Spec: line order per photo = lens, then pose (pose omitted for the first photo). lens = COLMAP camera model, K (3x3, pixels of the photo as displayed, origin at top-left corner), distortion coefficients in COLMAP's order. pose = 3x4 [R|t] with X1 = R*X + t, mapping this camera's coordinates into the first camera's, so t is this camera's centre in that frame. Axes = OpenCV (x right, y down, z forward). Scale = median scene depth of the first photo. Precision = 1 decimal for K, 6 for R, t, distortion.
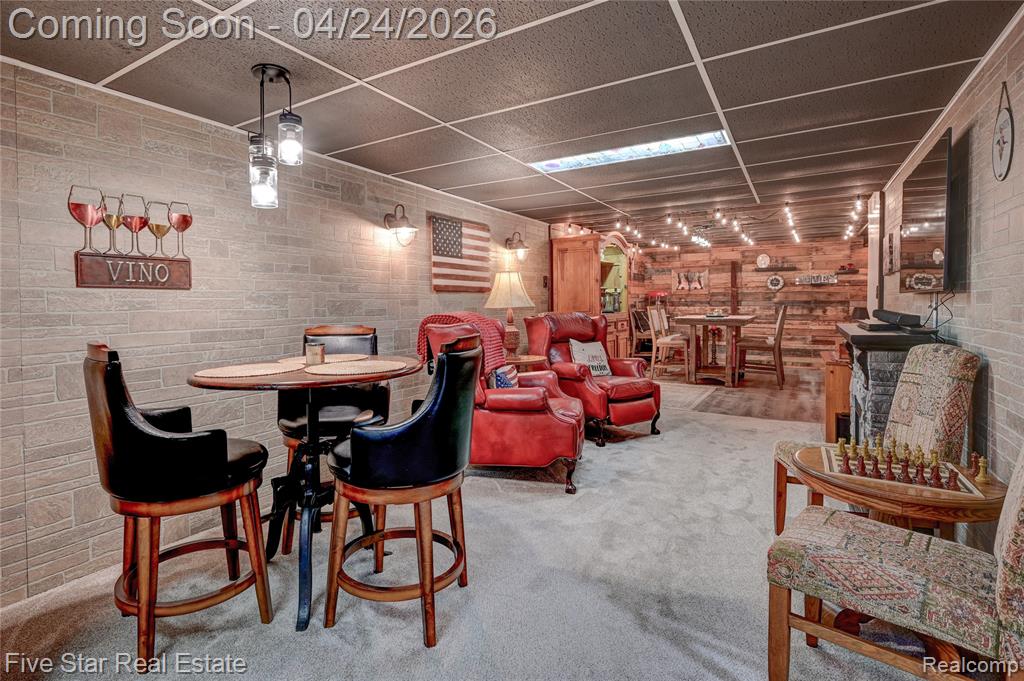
lens RADIAL K [[457.4, 0, 493.6], [0, 457.4, 310.1], [0, 0, 1]] dist [-0.000092, 0.000147]
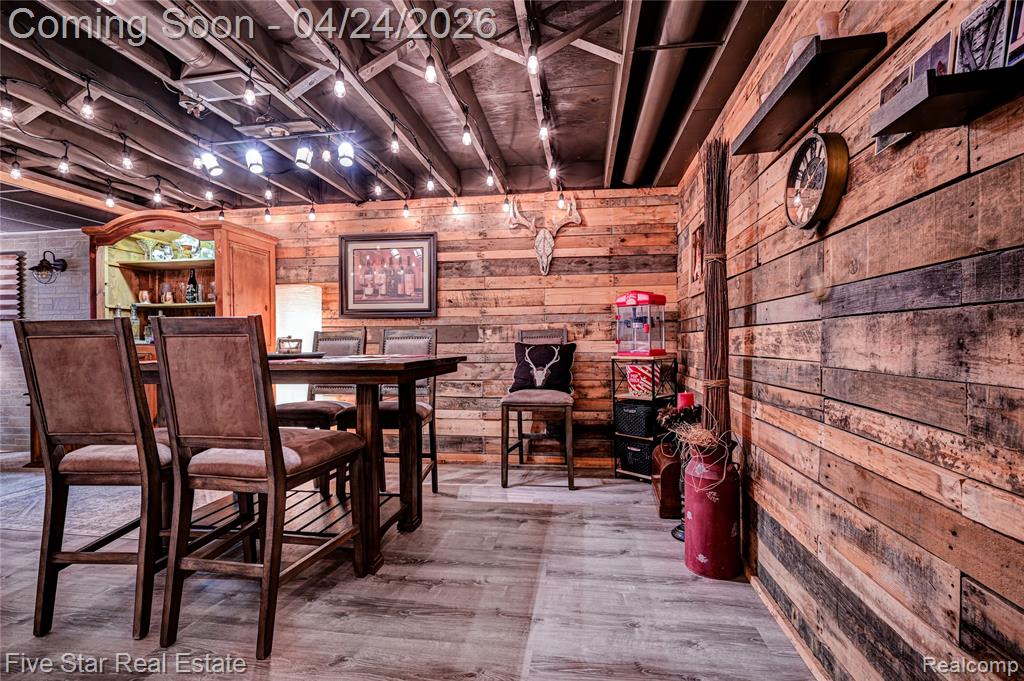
lens RADIAL K [[457.4, 0, 514.4], [0, 457.4, 342.8], [0, 0, 1]] dist [-0.000092, 0.000147]
pose [[0.418820, 0.001043, -0.908068, 0.709027], [-0.004126, 0.999991, -0.000755, 0.000527], [0.908060, 0.004063, 0.418821, 0.805737]]
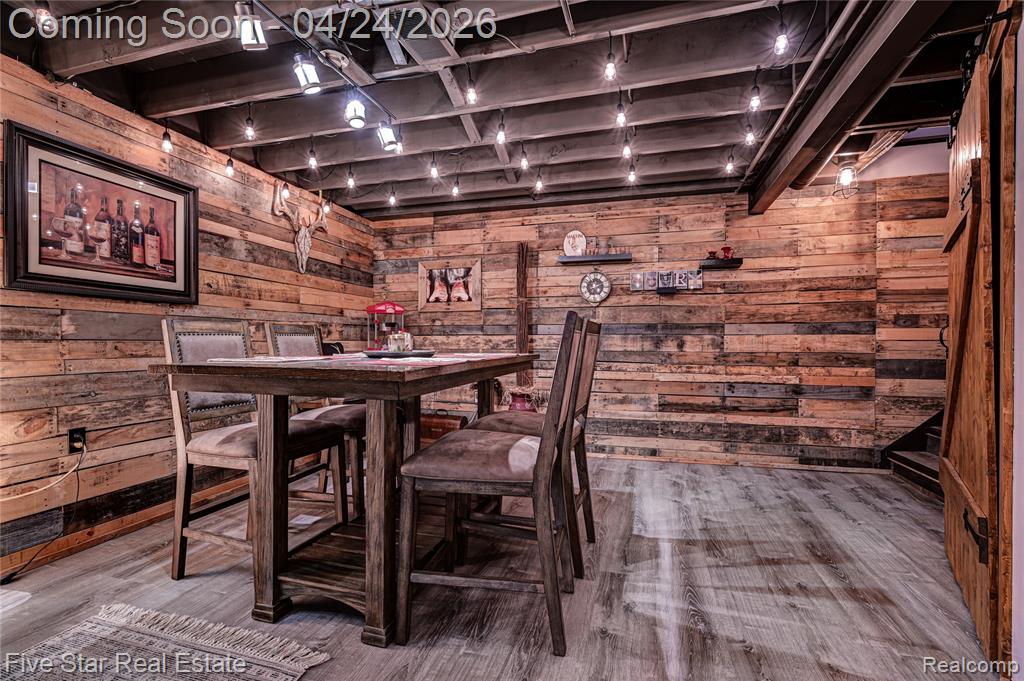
lens RADIAL K [[457.4, 0, 512.2], [0, 457.4, 340.0], [0, 0, 1]] dist [-0.000092, 0.000147]
pose [[0.956722, 0.006373, 0.290935, 0.375627], [-0.001598, 0.999860, -0.016650, 0.005367], [-0.291000, 0.015465, 0.956598, 0.537767]]
